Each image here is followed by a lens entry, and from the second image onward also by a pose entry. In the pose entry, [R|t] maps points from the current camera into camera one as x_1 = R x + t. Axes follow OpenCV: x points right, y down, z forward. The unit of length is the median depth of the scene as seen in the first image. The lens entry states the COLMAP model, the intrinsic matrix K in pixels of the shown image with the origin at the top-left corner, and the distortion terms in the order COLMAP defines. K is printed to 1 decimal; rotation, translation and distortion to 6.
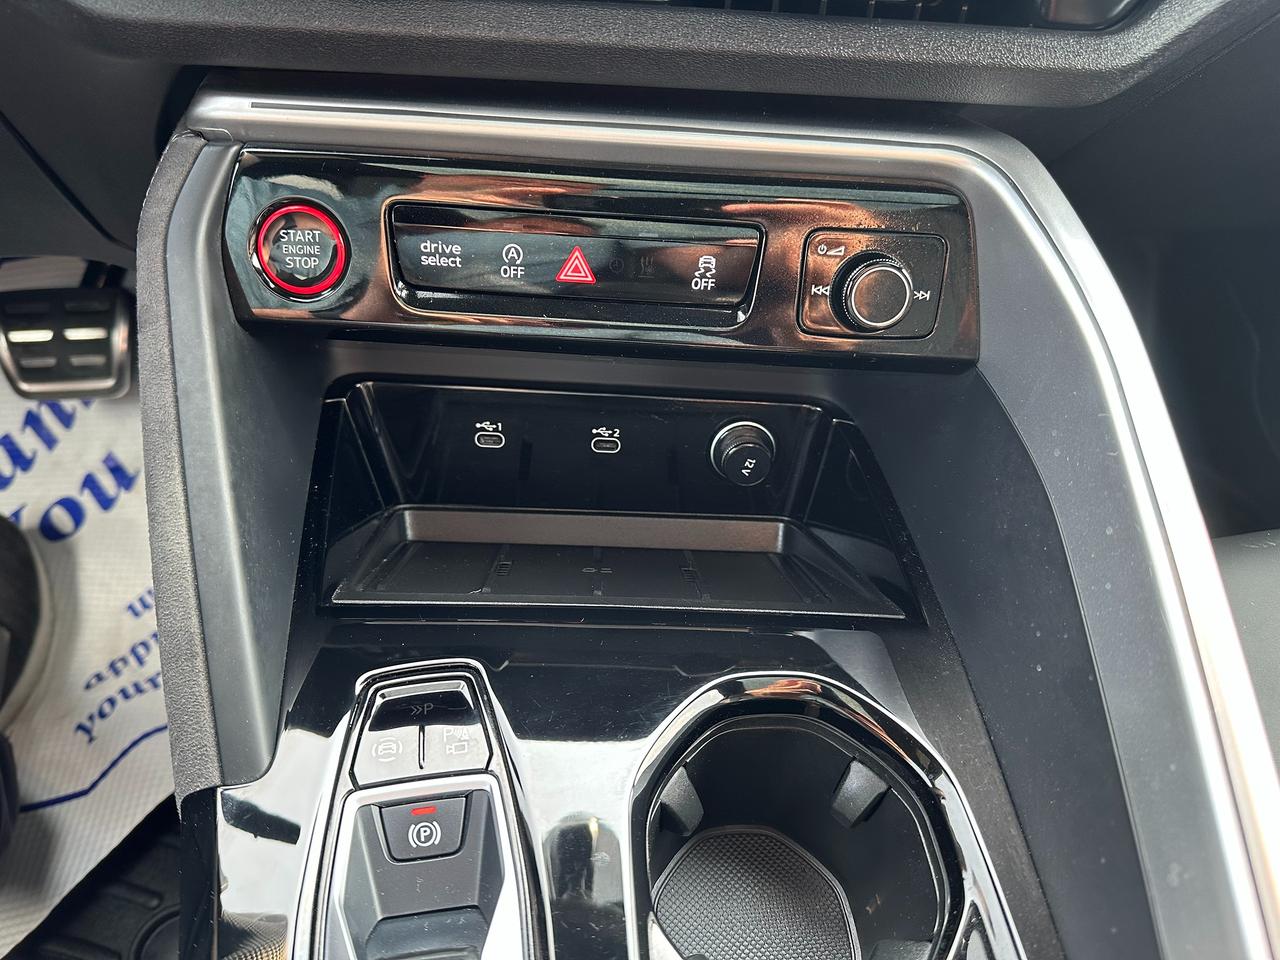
lens RADIAL K [[871.4, 0, 640.0], [0, 871.4, 480.0], [0, 0, 1]] dist [0.006786, -0.038312]
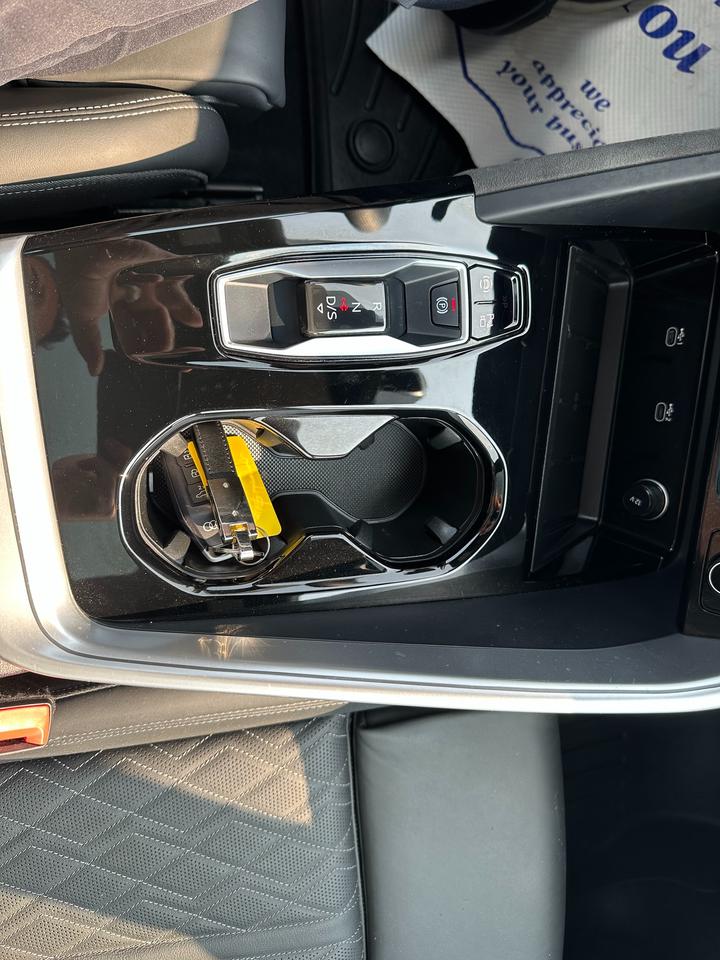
lens RADIAL K [[675.1, 0, 360.0], [0, 675.1, 480.0], [0, 0, 1]] dist [0.028276, -0.001307]
pose [[-0.073470, 0.994842, 0.069946, 0.051063], [-0.904830, -0.095988, 0.414812, -0.095955], [0.419386, -0.032813, 0.907215, -0.460830]]
